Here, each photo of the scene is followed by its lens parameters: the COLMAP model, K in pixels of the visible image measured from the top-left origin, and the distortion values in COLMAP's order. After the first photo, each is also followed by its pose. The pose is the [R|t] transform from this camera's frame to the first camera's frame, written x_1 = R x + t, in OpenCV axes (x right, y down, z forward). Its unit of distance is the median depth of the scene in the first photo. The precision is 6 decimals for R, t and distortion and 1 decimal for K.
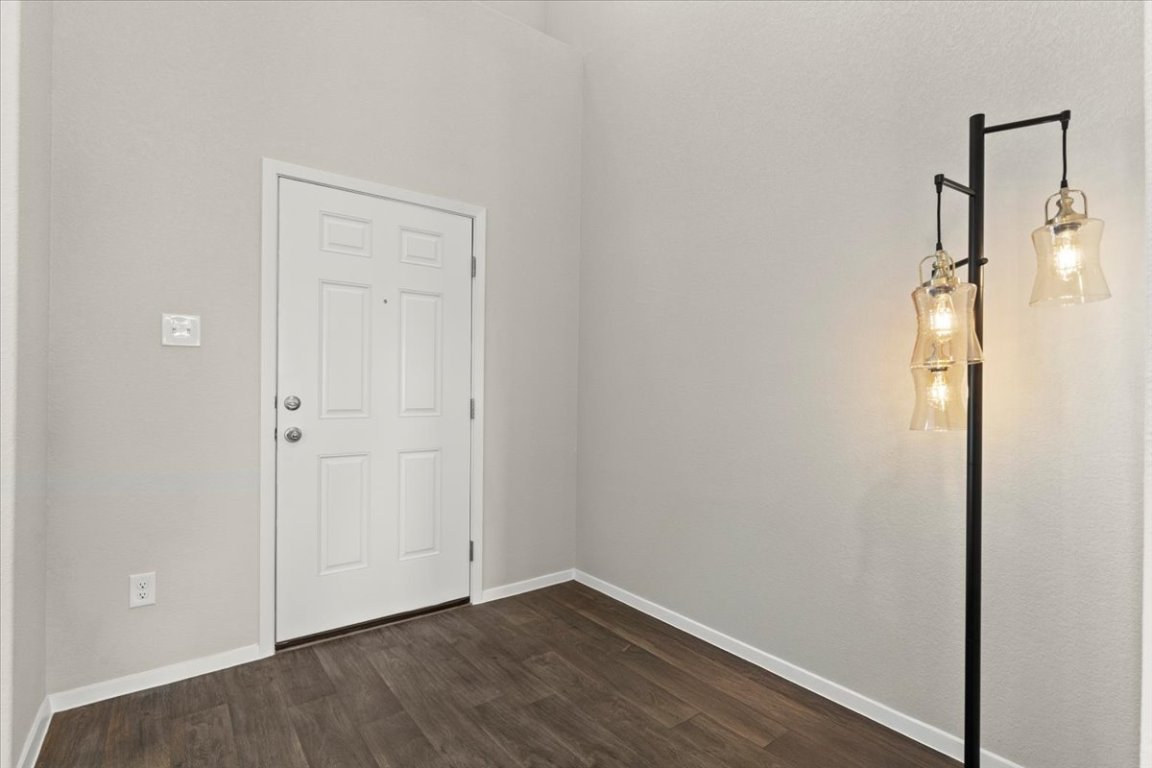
lens RADIAL K [[547.2, 0, 576.0], [0, 547.2, 384.0], [0, 0, 1]] dist [0.003023, 0.001620]
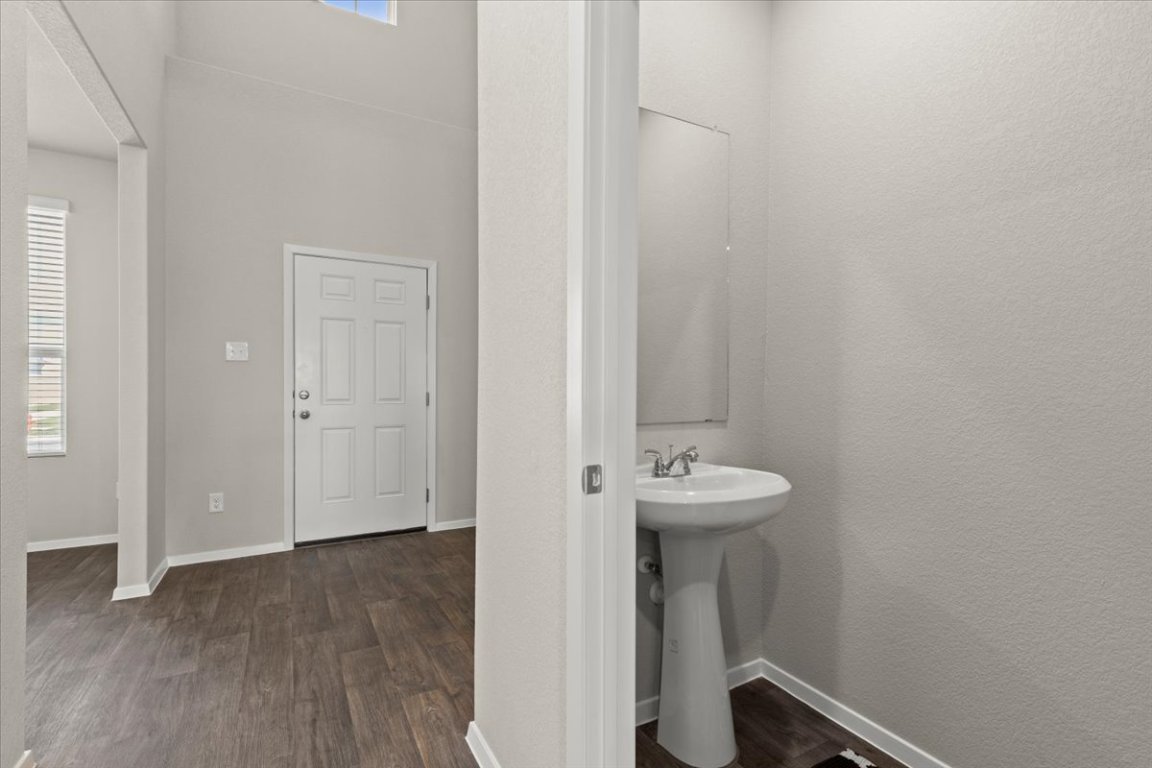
lens RADIAL K [[538.9, 0, 576.0], [0, 538.9, 384.0], [0, 0, 1]] dist [0.023723, -0.000146]
pose [[0.988853, -0.005923, -0.148775, 0.516153], [0.006951, 0.999955, 0.006396, -0.001571], [0.148731, -0.007359, 0.988850, -0.460748]]
